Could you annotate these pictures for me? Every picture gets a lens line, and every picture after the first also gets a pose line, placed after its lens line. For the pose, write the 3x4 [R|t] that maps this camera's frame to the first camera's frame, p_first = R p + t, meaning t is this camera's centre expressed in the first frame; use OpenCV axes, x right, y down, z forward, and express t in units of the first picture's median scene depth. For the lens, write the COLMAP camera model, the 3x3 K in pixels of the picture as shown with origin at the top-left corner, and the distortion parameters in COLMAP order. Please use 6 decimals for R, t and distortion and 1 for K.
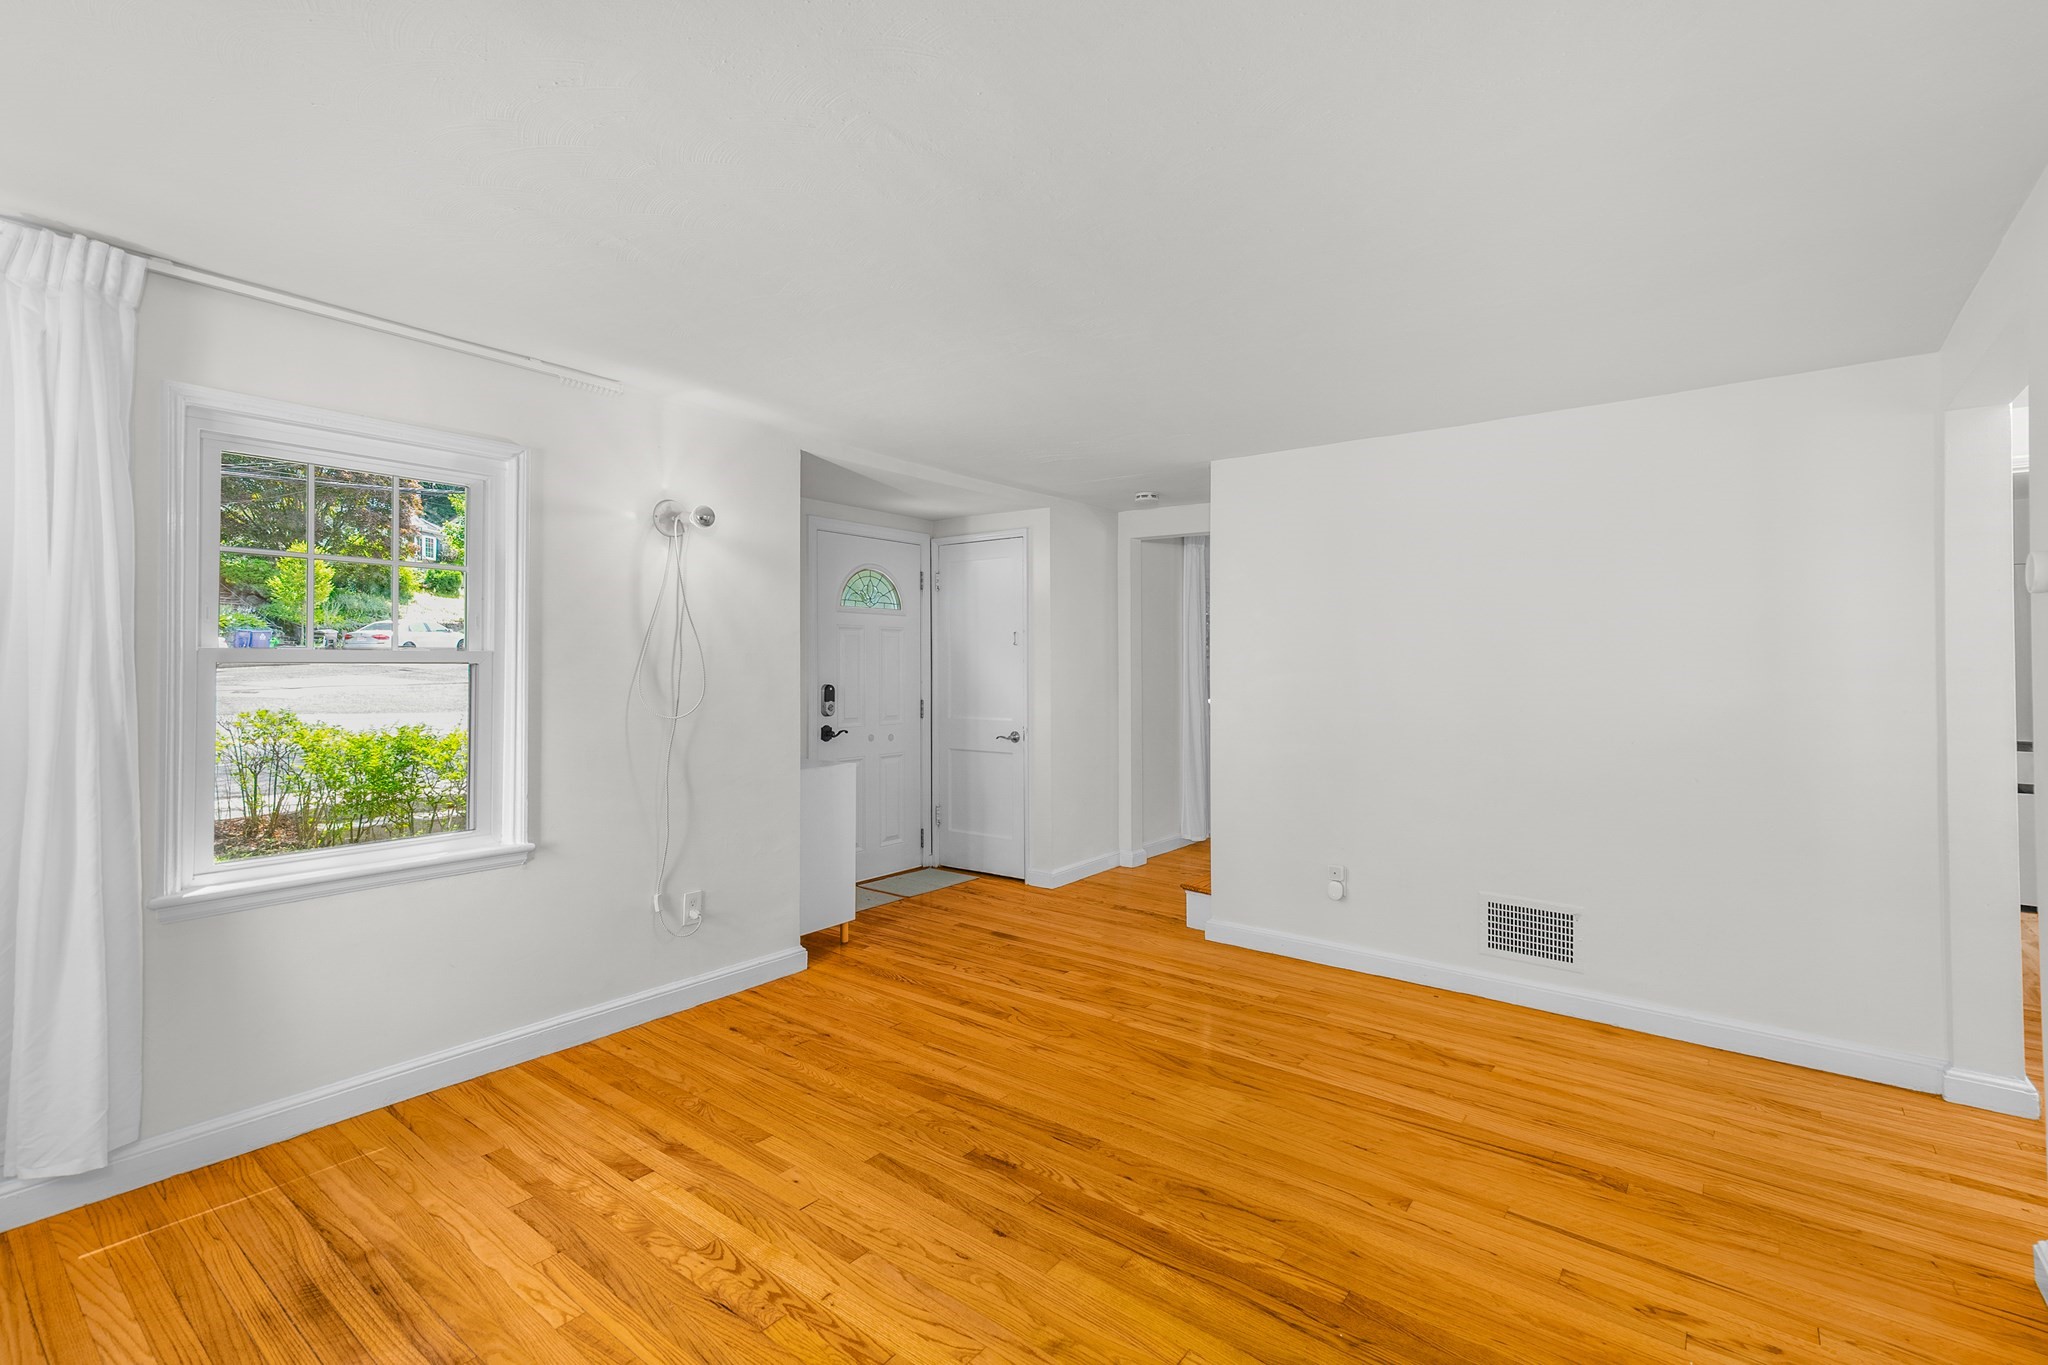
lens RADIAL K [[924.4, 0, 1018.3], [0, 924.4, 687.9], [0, 0, 1]] dist [0.024381, 0.000550]
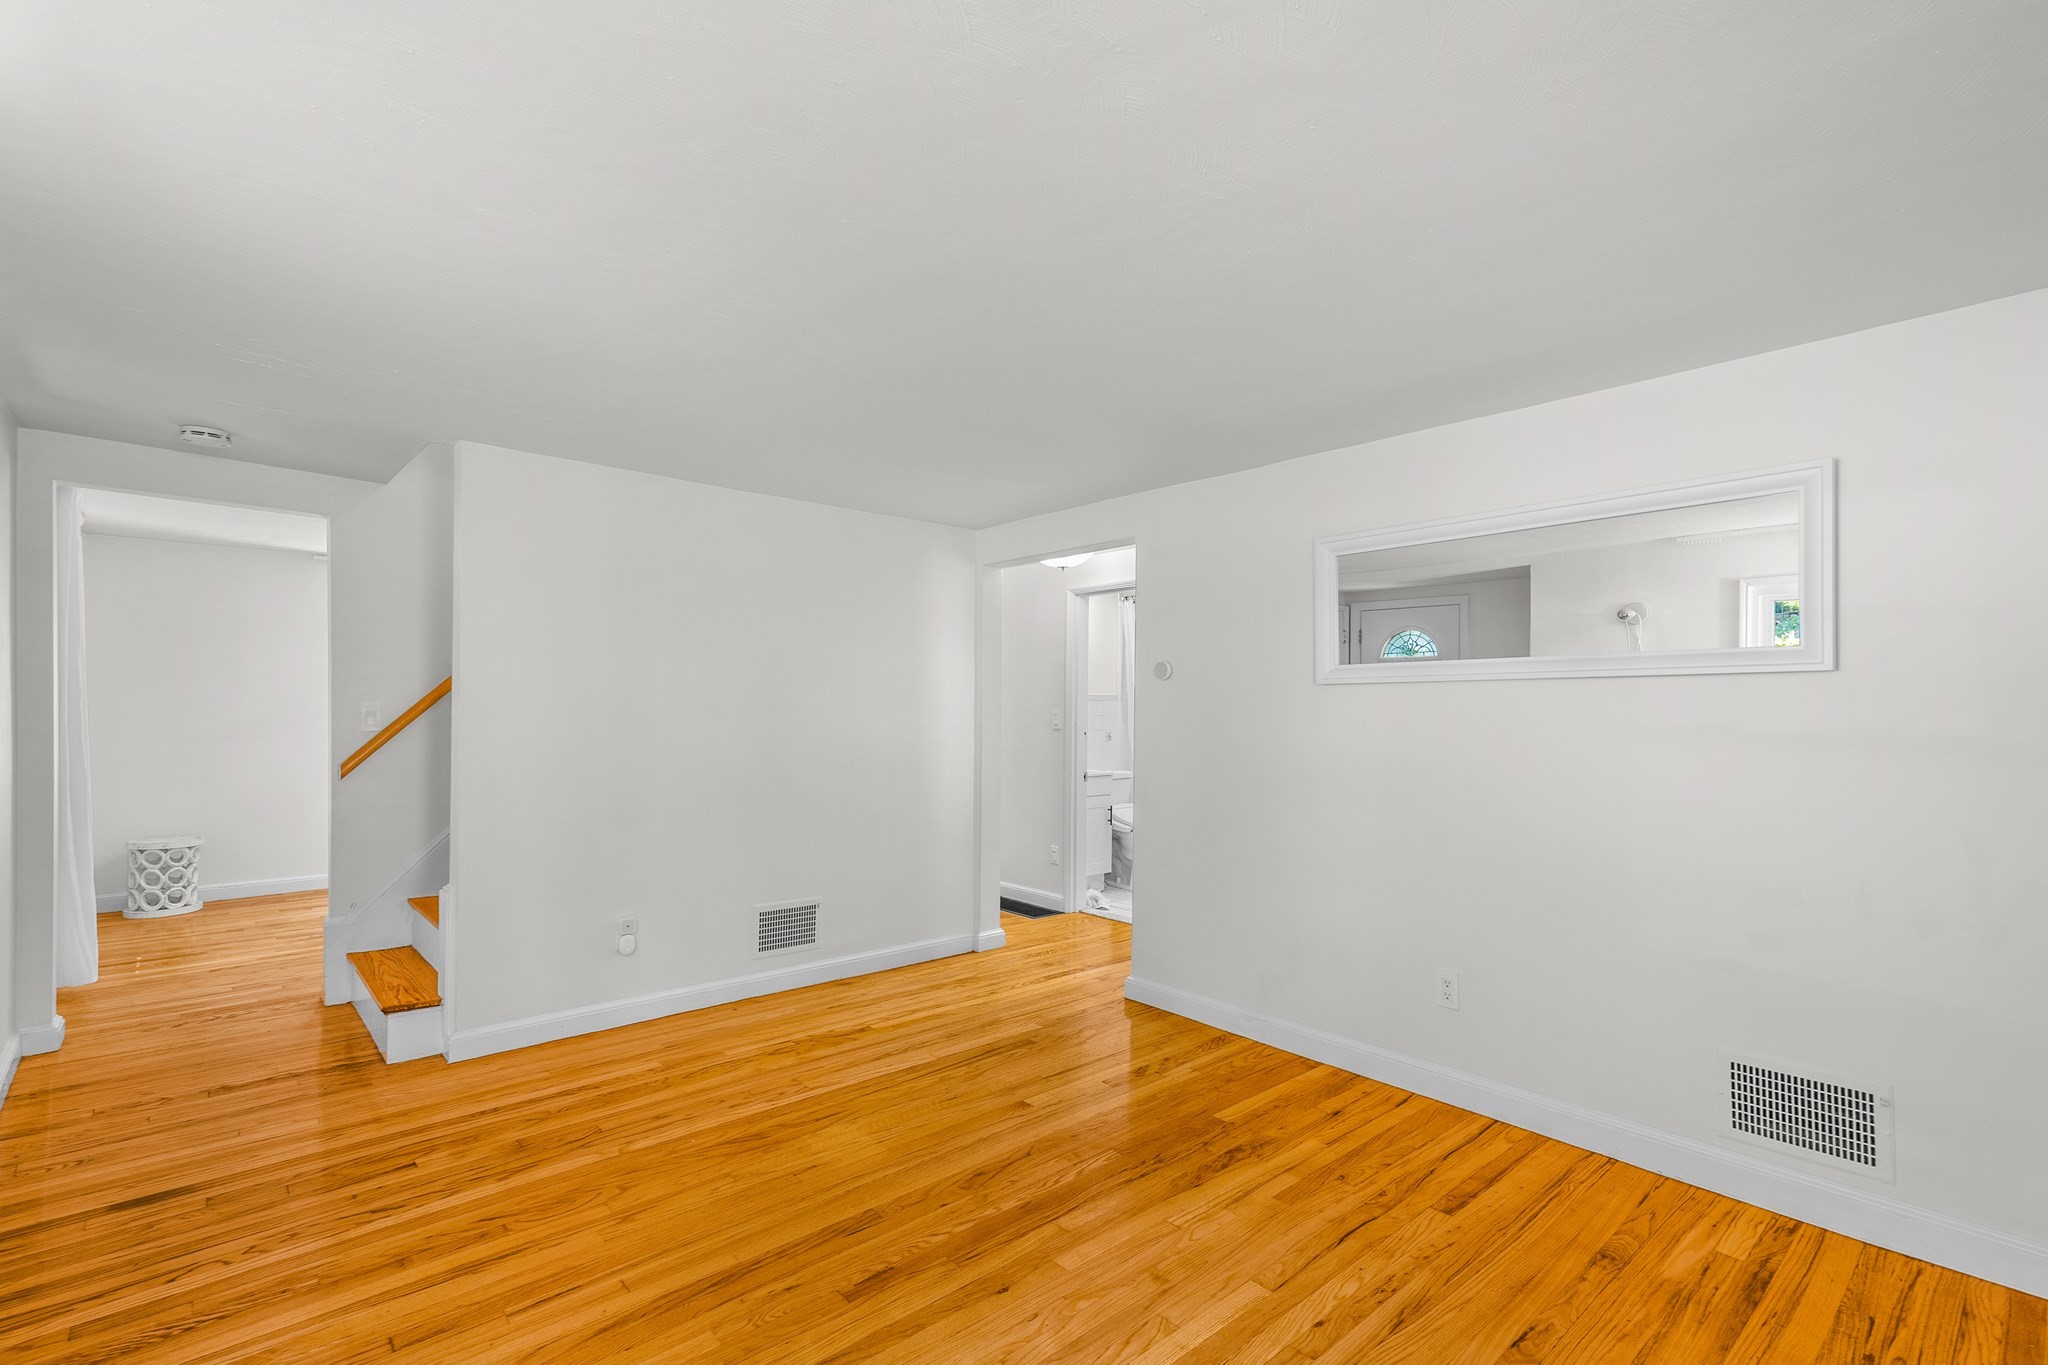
lens RADIAL K [[940.0, 0, 1019.7], [0, 940.0, 702.3], [0, 0, 1]] dist [0.021758, 0.000439]
pose [[0.171115, 0.003450, 0.985245, -0.690809], [0.012877, 0.999901, -0.005738, -0.026067], [-0.985167, 0.013669, 0.171054, 0.542456]]
